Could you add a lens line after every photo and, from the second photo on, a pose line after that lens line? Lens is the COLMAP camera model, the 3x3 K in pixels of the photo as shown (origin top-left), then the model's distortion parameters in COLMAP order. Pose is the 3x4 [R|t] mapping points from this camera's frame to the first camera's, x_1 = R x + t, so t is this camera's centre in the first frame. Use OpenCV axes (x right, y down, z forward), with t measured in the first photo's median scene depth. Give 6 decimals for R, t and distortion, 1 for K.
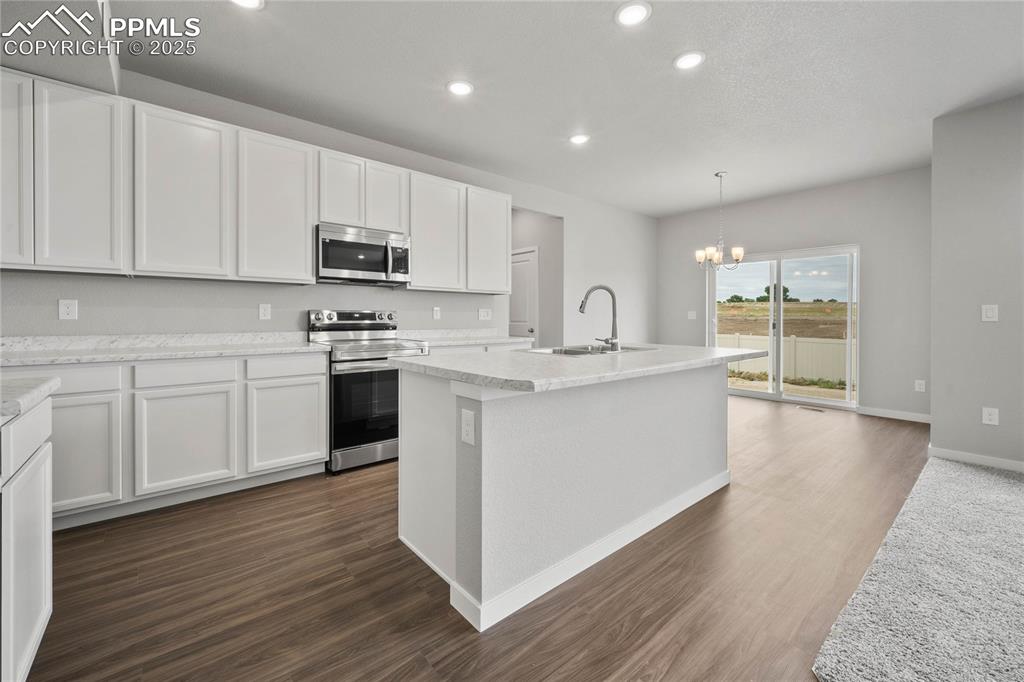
lens RADIAL K [[414.4, 0, 503.9], [0, 414.4, 326.9], [0, 0, 1]] dist [-0.004978, 0.000308]
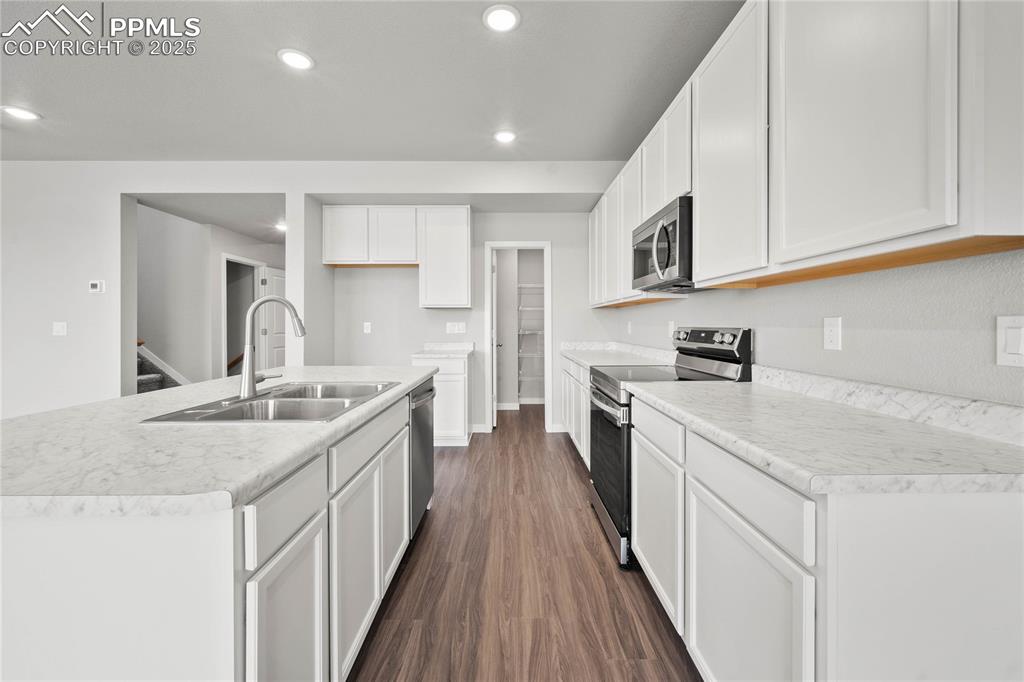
lens RADIAL K [[414.4, 0, 516.2], [0, 414.4, 325.1], [0, 0, 1]] dist [-0.004978, 0.000308]
pose [[-0.628796, -0.005132, -0.777554, 0.234226], [-0.022705, 0.999673, 0.011763, -0.030146], [0.777239, 0.025051, -0.628707, 0.790261]]
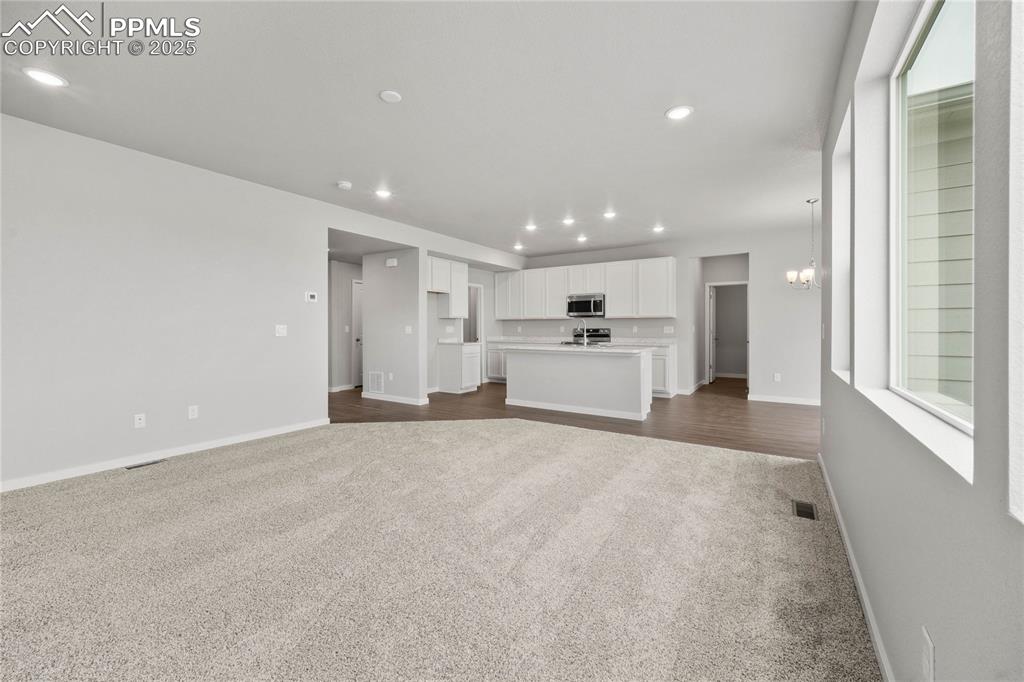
lens RADIAL K [[414.4, 0, 510.8], [0, 414.4, 332.5], [0, 0, 1]] dist [-0.004978, 0.000308]
pose [[0.291860, 0.002682, -0.956457, 1.142913], [-0.021507, 0.999762, -0.003760, 0.000685], [0.956219, 0.021668, 0.291848, -0.064374]]
